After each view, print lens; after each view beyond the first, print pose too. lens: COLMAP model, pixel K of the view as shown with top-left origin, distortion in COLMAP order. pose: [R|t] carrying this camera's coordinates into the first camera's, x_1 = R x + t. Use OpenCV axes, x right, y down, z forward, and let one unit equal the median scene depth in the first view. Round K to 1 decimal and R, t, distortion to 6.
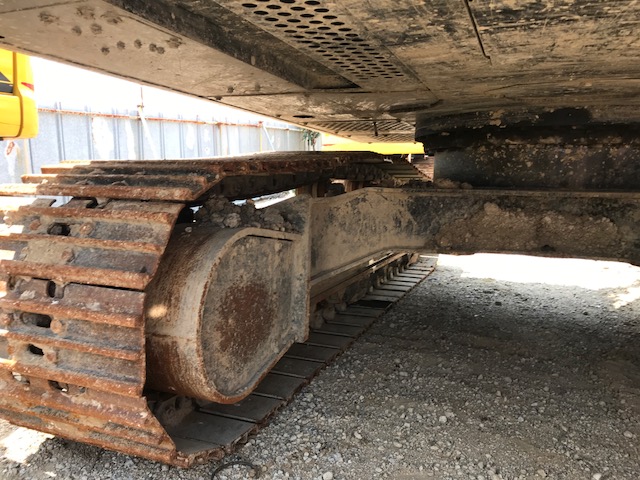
lens RADIAL K [[530.2, 0, 319.0], [0, 530.2, 235.8], [0, 0, 1]] dist [0.043179, -0.052706]
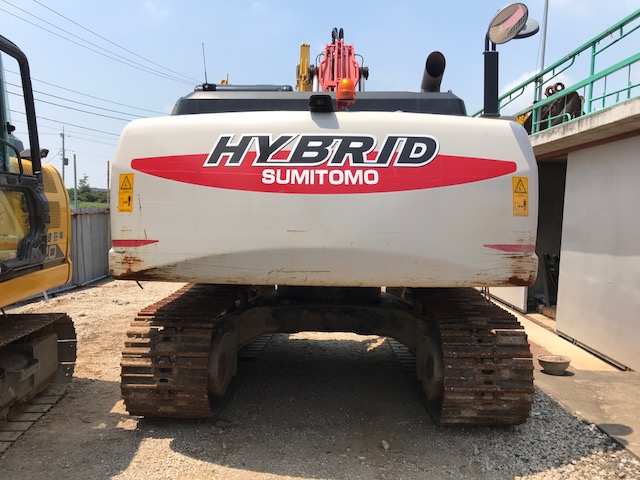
lens RADIAL K [[530.2, 0, 321.6], [0, 530.2, 238.5], [0, 0, 1]] dist [0.043179, -0.052706]
pose [[0.940533, -0.005369, 0.339661, -0.691672], [0.039768, 0.994740, -0.094397, -0.260041], [-0.337368, 0.102291, 0.935799, -2.156383]]
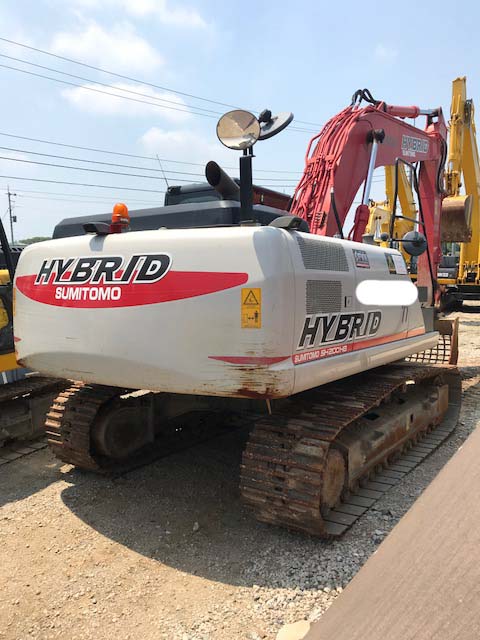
lens RADIAL K [[530.2, 0, 234.4], [0, 530.2, 322.1], [0, 0, 1]] dist [0.043179, -0.052706]
pose [[0.973349, -0.002306, -0.229319, 1.561187], [-0.007883, 0.999022, -0.043505, -0.488872], [0.229195, 0.044154, 0.972378, -2.549408]]
